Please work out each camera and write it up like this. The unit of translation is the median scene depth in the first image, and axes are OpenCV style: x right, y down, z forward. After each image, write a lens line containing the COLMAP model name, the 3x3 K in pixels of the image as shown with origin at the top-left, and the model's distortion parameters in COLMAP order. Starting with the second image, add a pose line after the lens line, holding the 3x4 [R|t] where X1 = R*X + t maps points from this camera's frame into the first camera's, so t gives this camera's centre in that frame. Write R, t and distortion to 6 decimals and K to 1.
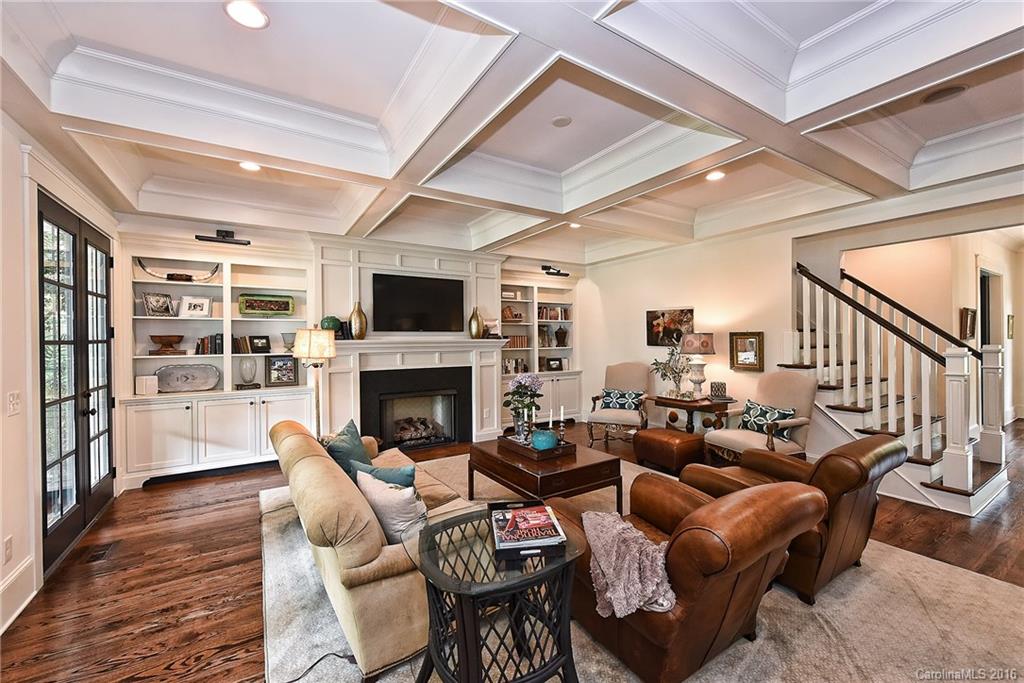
lens RADIAL K [[414.5, 0, 511.8], [0, 414.5, 339.4], [0, 0, 1]] dist [-0.002601, -0.000331]
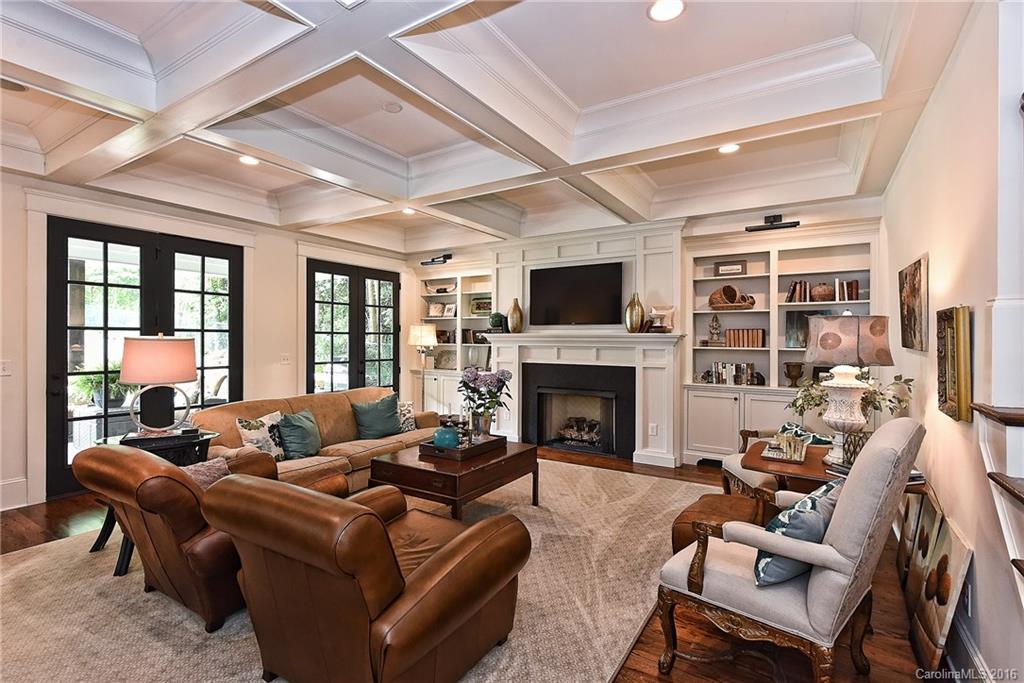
lens RADIAL K [[483.5, 0, 507.4], [0, 483.5, 339.3], [0, 0, 1]] dist [0.006546, 0.000267]
pose [[0.415019, 0.013559, -0.909712, 0.662729], [-0.004963, 0.999908, 0.012639, 0.000353], [0.909799, -0.000731, 0.415048, 0.388366]]
